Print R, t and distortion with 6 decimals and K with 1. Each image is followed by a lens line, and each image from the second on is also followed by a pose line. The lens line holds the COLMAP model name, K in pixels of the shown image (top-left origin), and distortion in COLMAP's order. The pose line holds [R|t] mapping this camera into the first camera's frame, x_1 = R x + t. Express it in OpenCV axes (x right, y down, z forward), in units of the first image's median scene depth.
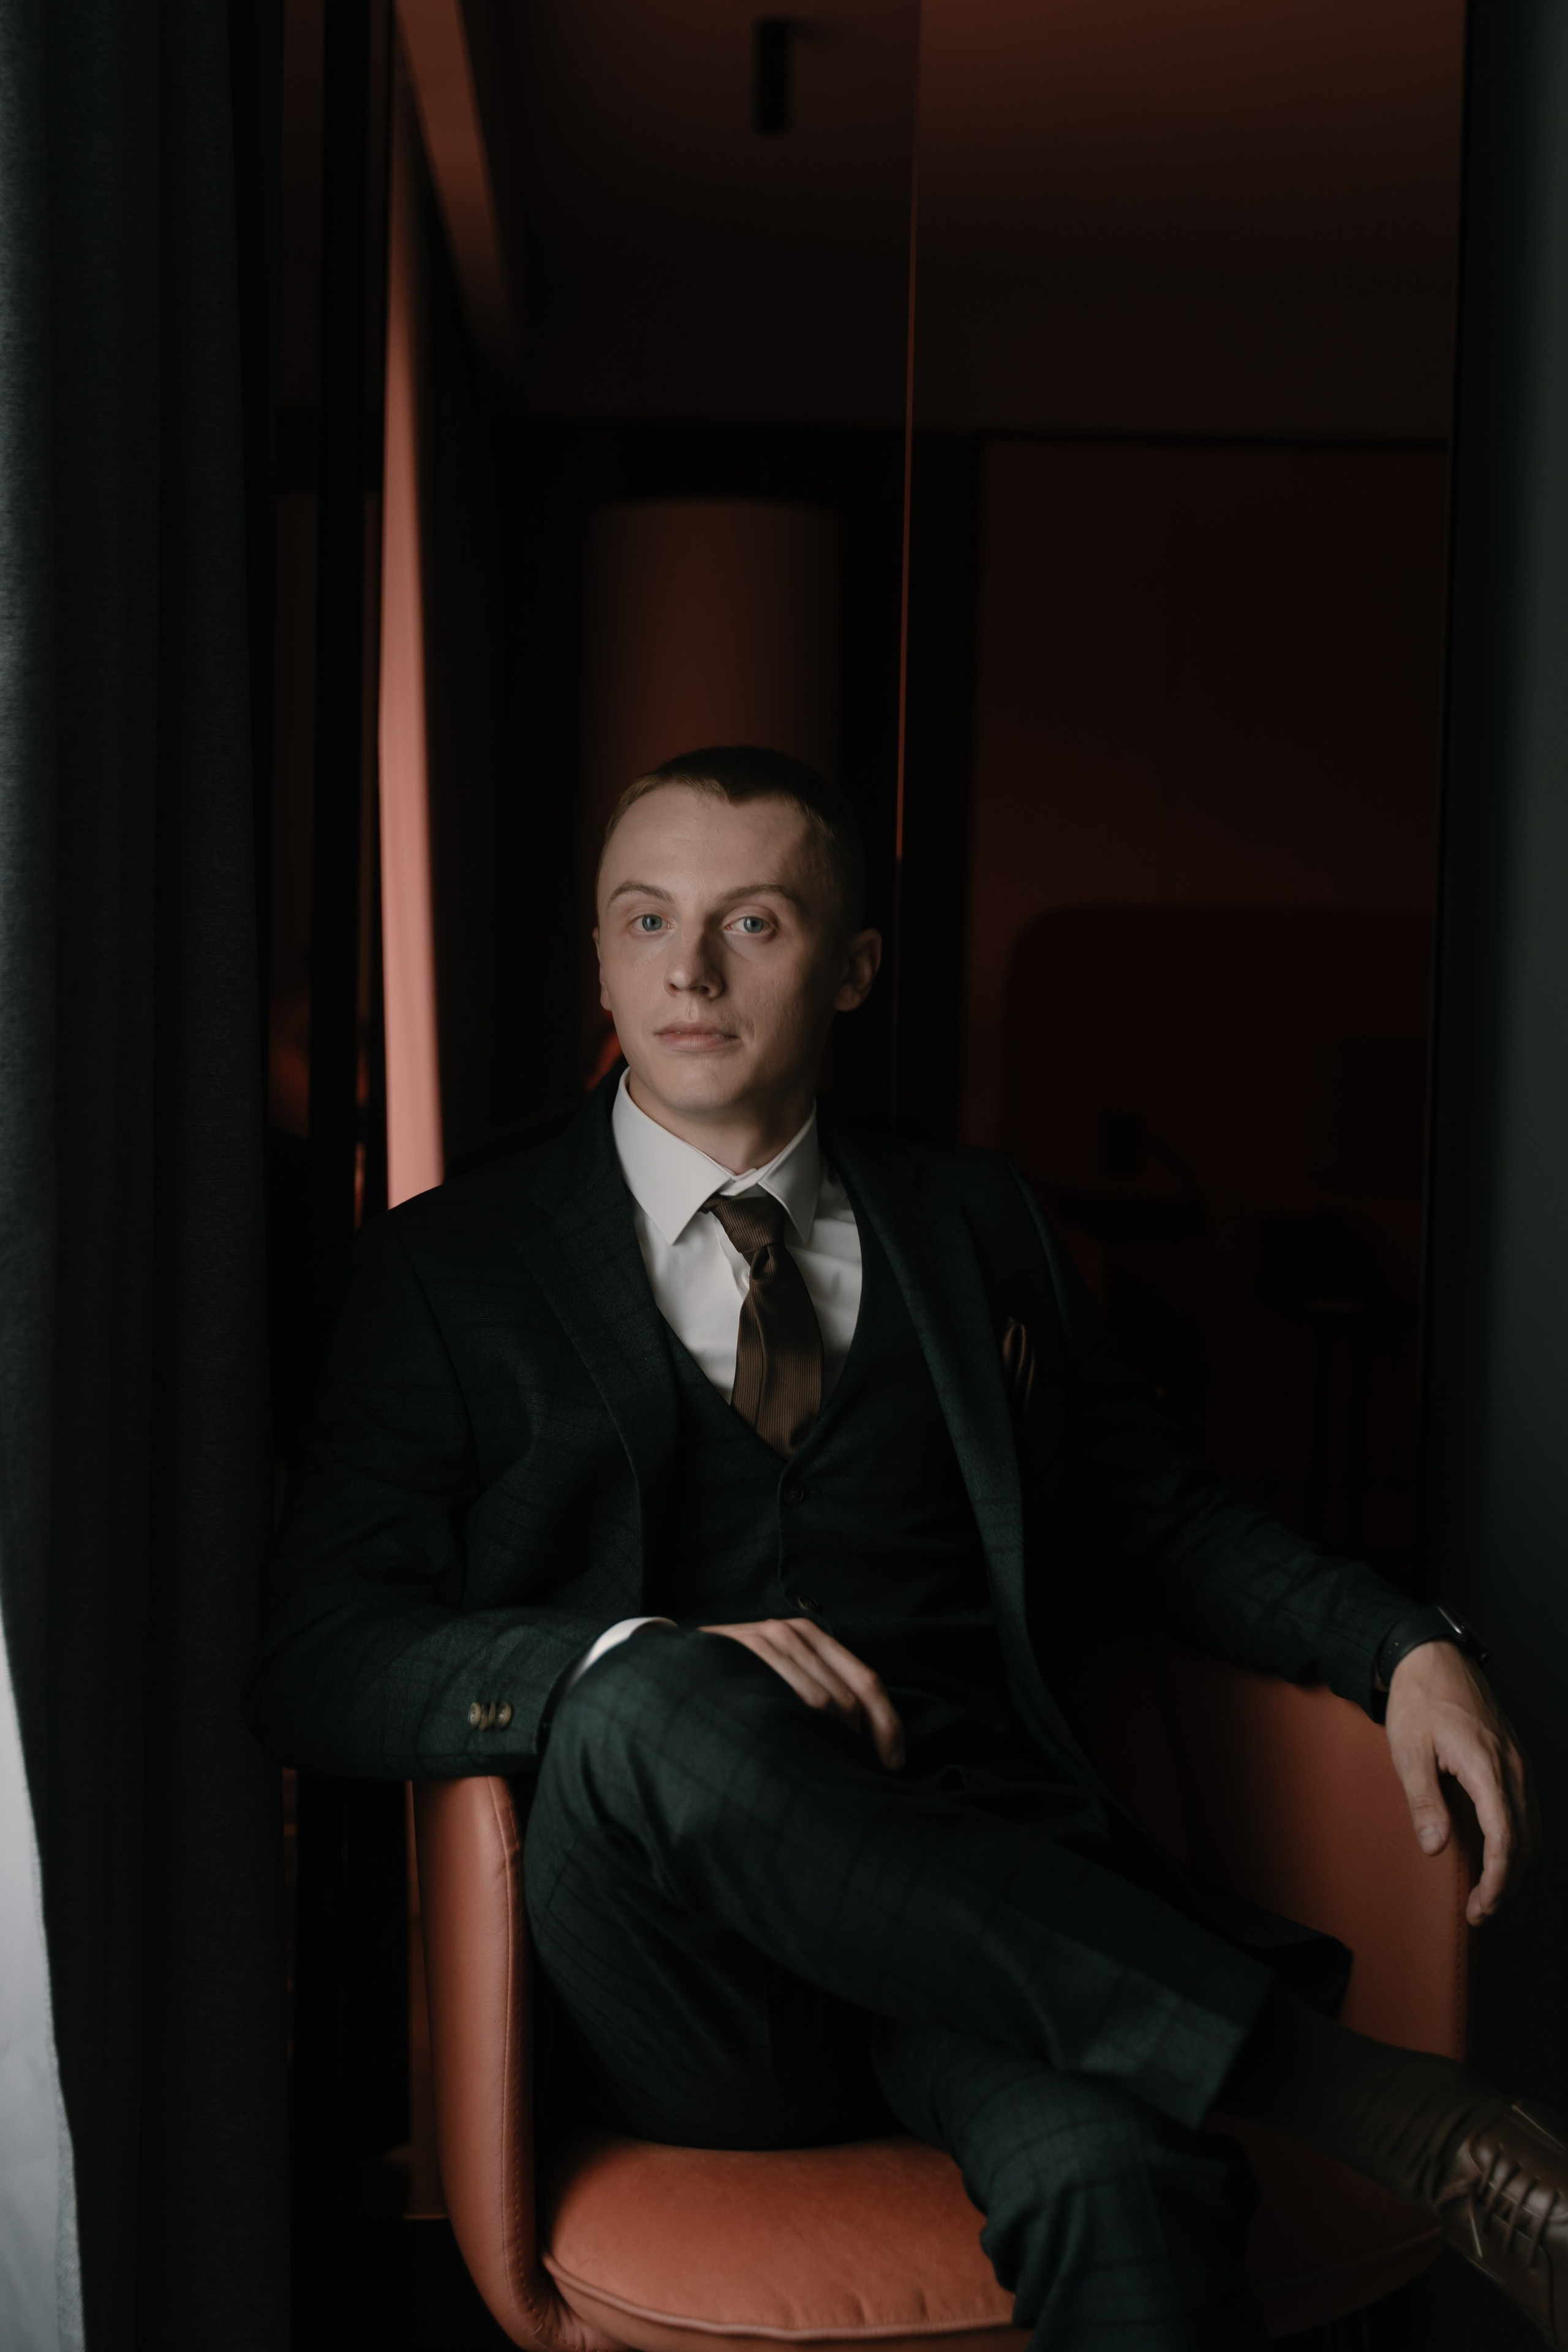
lens RADIAL K [[3012.2, 0, 749.1], [0, 3012.2, 1178.3], [0, 0, 1]] dist [0.099545, 0.000000]
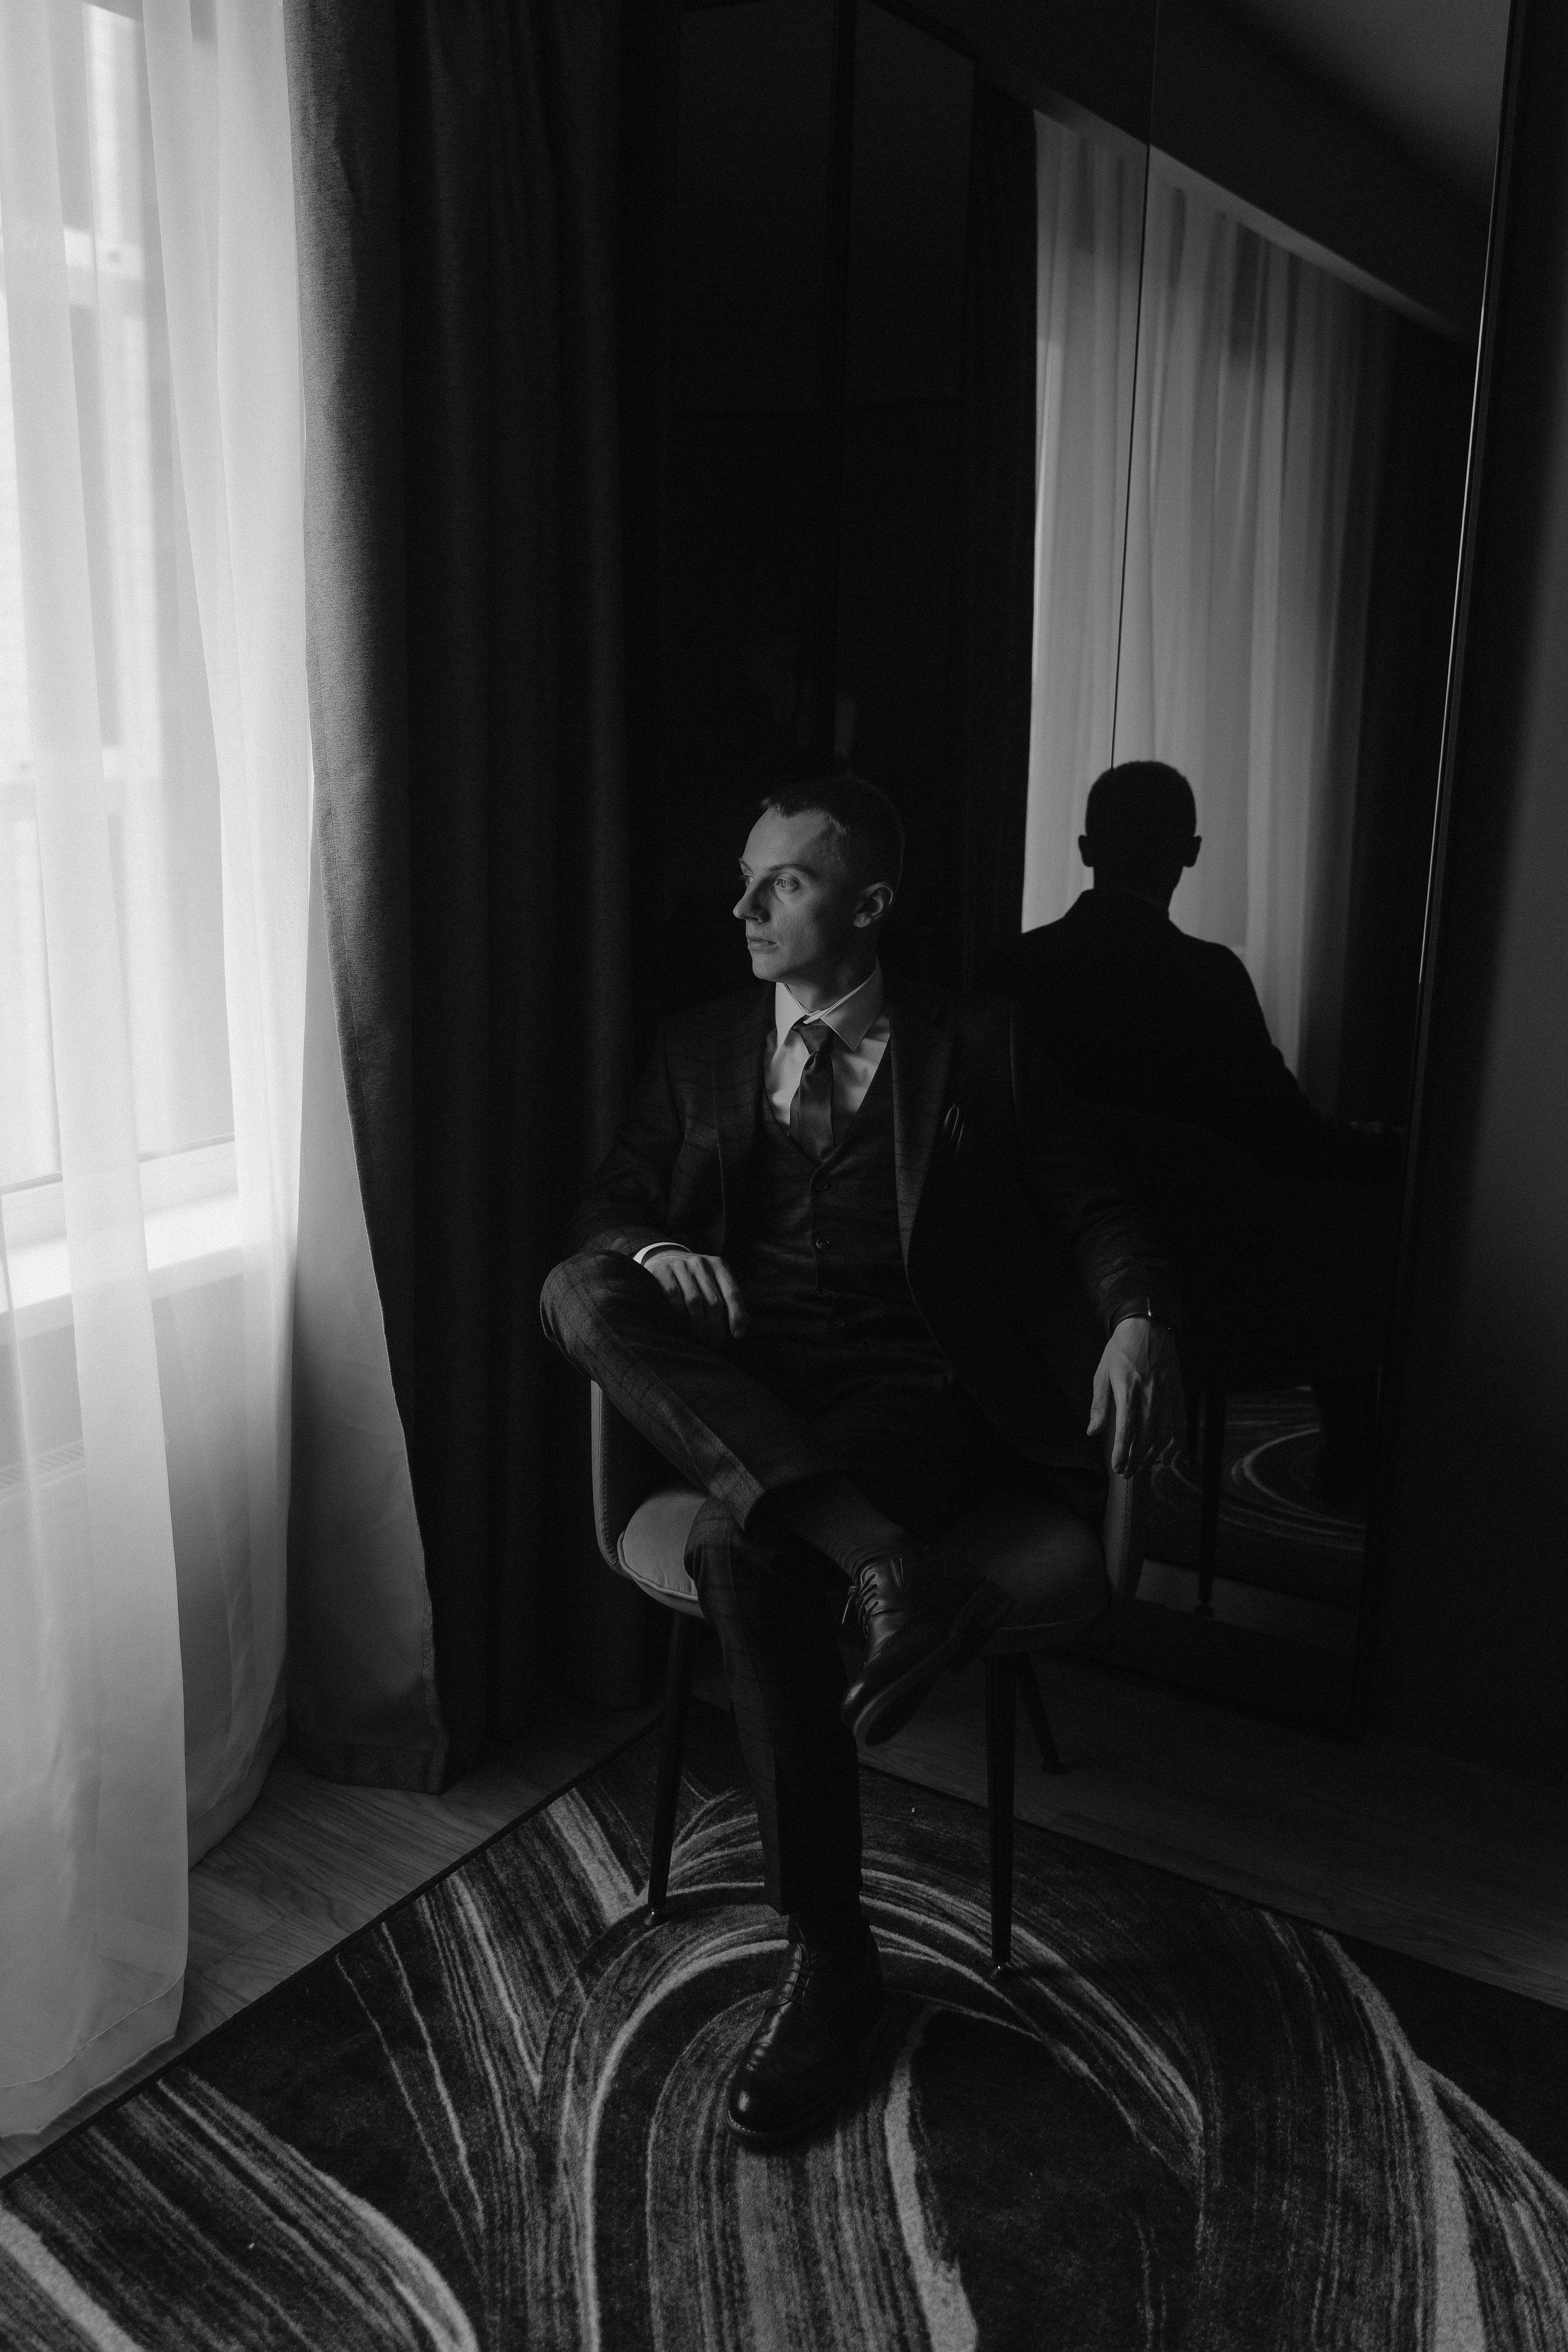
lens RADIAL K [[2015.4, 0, 789.3], [0, 2015.4, 1131.1], [0, 0, 1]] dist [0.016418, -0.017197]
pose [[0.827328, 0.116196, -0.549570, 0.688042], [-0.030963, 0.986317, 0.161926, -0.131751], [0.560865, -0.116949, 0.819605, -0.033587]]
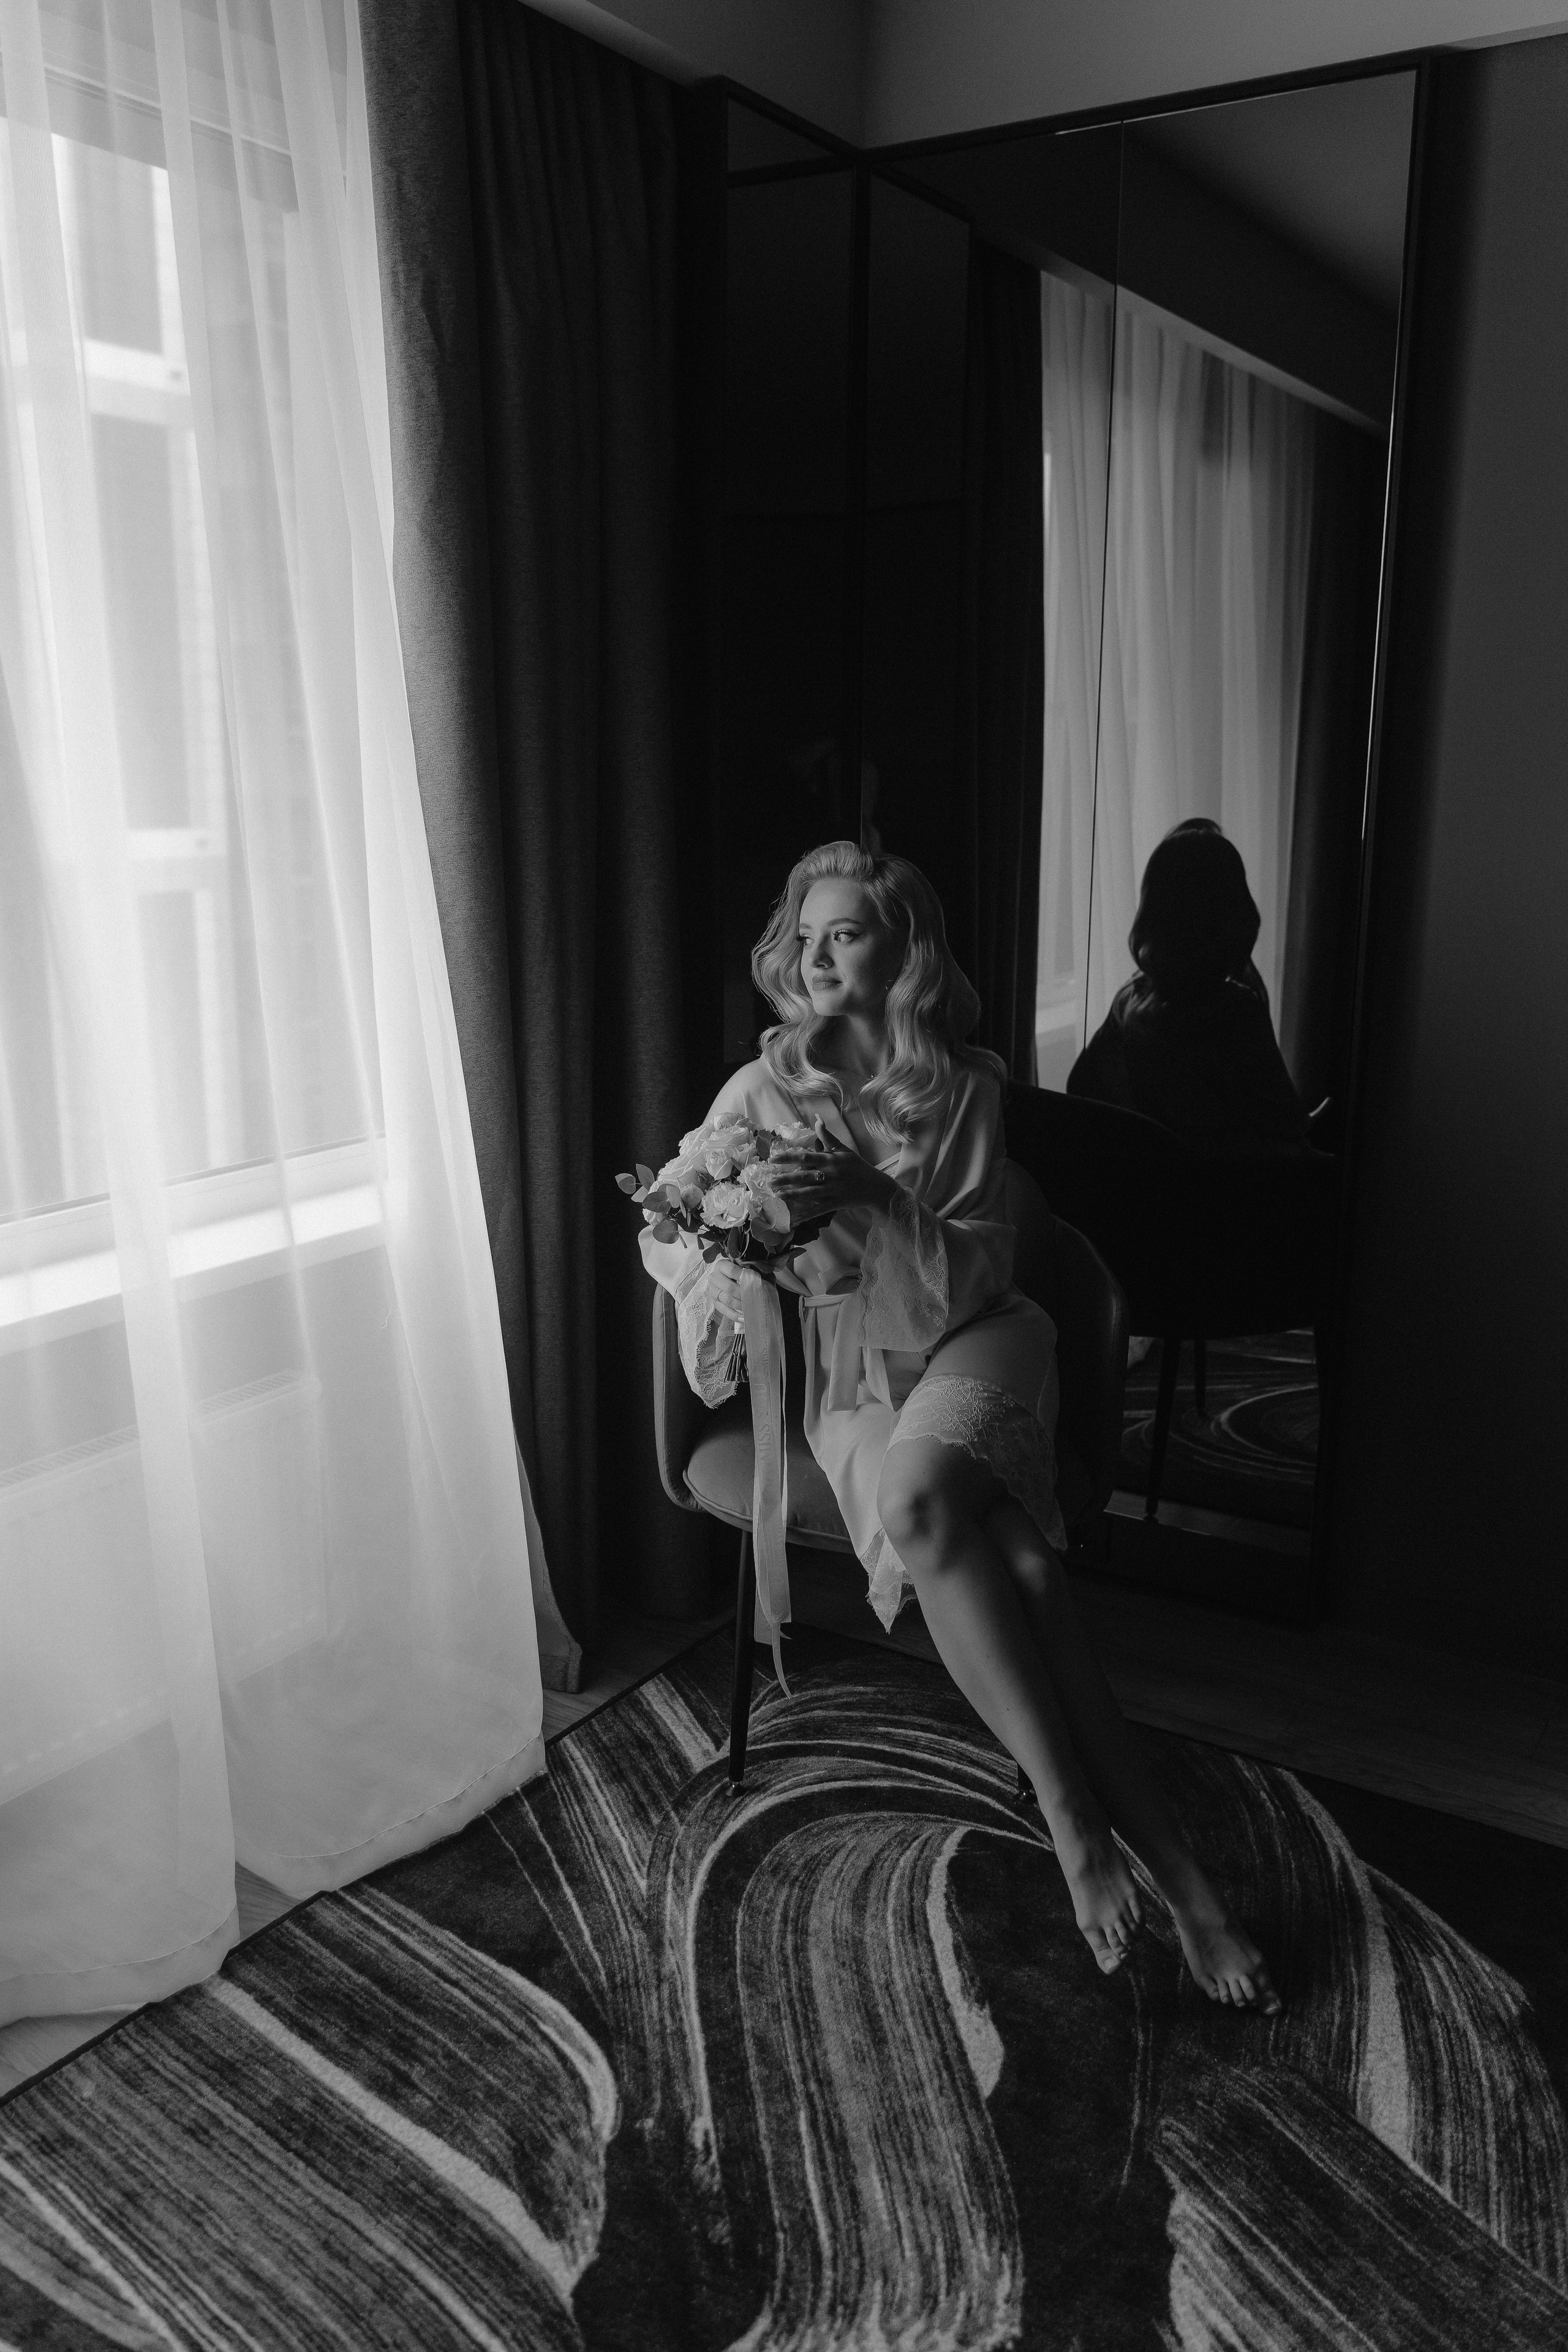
lens RADIAL K [[1895.5, 0, 824.5], [0, 1895.5, 1166.5], [0, 0, 1]] dist [0.009999, -0.002730]
pose [[0.833298, 0.100763, -0.543563, 0.773170], [-0.018217, 0.987720, 0.155171, -0.114813], [0.552523, -0.119402, 0.824901, -0.192939]]
